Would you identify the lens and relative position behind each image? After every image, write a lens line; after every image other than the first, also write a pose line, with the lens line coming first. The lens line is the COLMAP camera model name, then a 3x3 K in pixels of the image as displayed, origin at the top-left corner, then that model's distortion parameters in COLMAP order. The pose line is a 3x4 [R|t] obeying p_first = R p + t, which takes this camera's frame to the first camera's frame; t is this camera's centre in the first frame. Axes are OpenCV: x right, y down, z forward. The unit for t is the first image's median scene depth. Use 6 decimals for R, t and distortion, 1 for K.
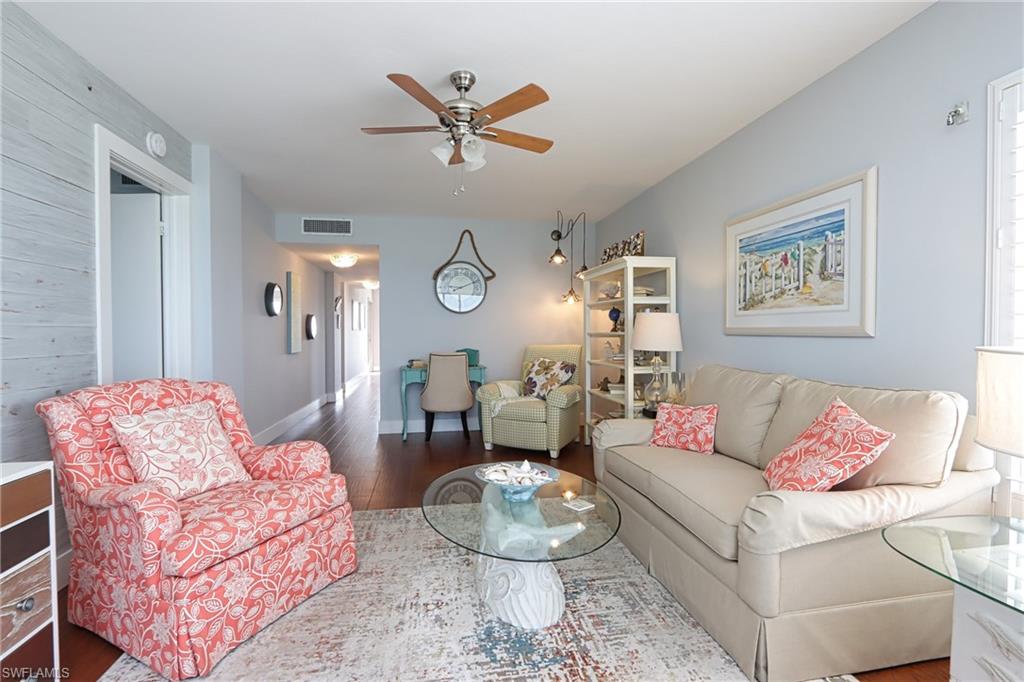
lens RADIAL K [[475.1, 0, 512.0], [0, 475.1, 341.0], [0, 0, 1]] dist [0.000531, 0.000027]
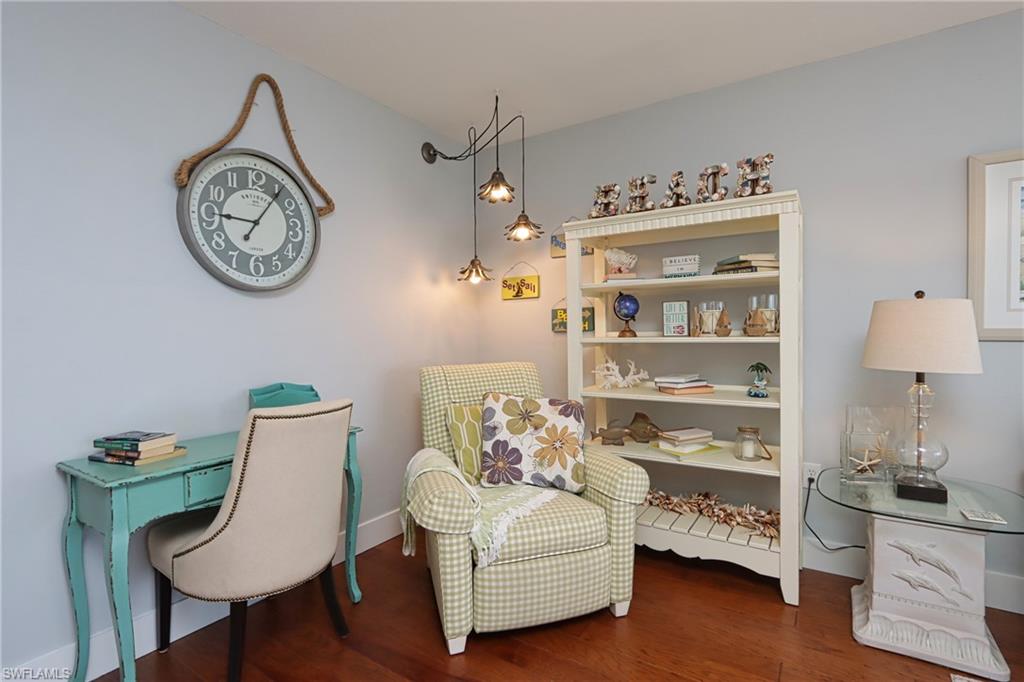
lens RADIAL K [[495.0, 0, 512.0], [0, 495.0, 341.0], [0, 0, 1]] dist [-0.021465, 0.000114]
pose [[0.695304, -0.011603, 0.718622, -0.281494], [0.023065, 0.999715, -0.006175, -0.012902], [-0.718346, 0.020868, 0.695373, 0.667019]]
